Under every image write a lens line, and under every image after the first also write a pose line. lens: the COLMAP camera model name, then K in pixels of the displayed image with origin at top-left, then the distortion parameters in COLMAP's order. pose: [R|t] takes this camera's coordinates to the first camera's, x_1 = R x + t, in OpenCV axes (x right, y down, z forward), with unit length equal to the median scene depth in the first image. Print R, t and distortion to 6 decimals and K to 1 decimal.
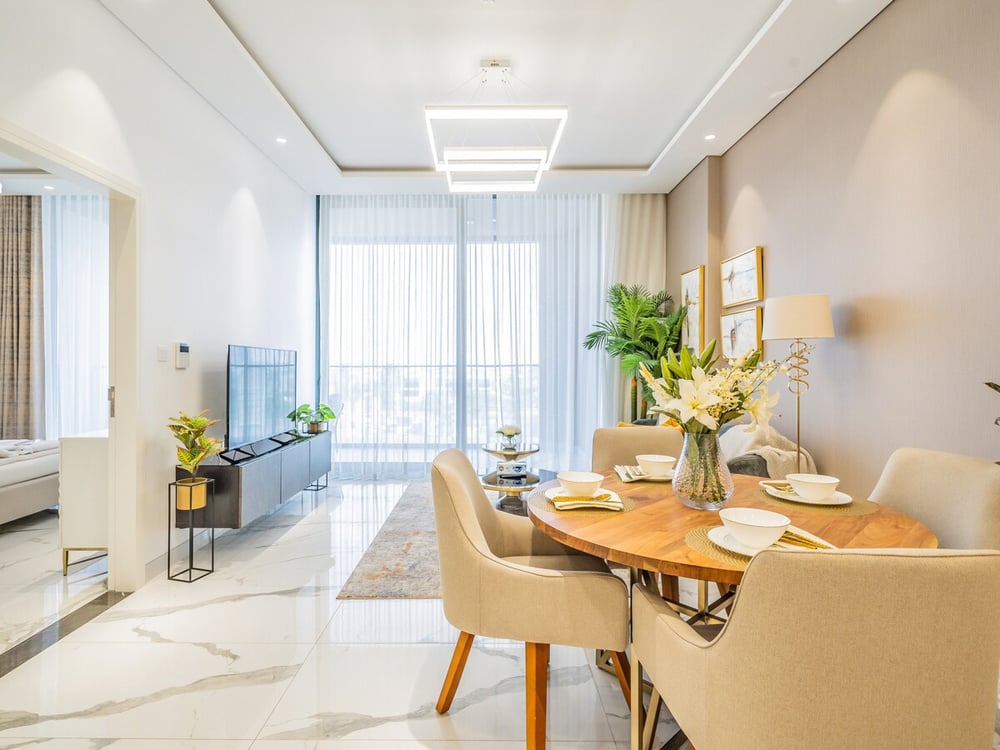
lens RADIAL K [[518.5, 0, 480.5], [0, 518.5, 359.4], [0, 0, 1]] dist [-0.000645, 0.000119]
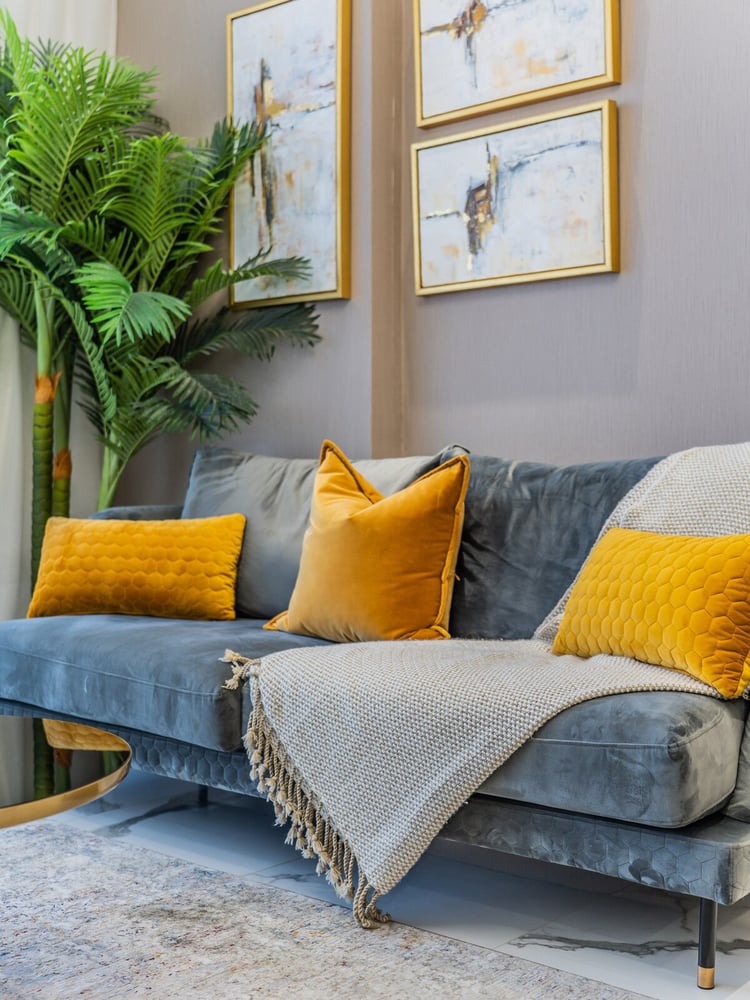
lens RADIAL K [[1288.7, 0, 372.0], [0, 1288.7, 503.5], [0, 0, 1]] dist [-0.016020, 0.000000]
pose [[0.651060, -0.012721, 0.758920, -0.142102], [-0.005951, 0.999743, 0.021863, 0.112617], [-0.759003, -0.018750, 0.650817, 0.517613]]
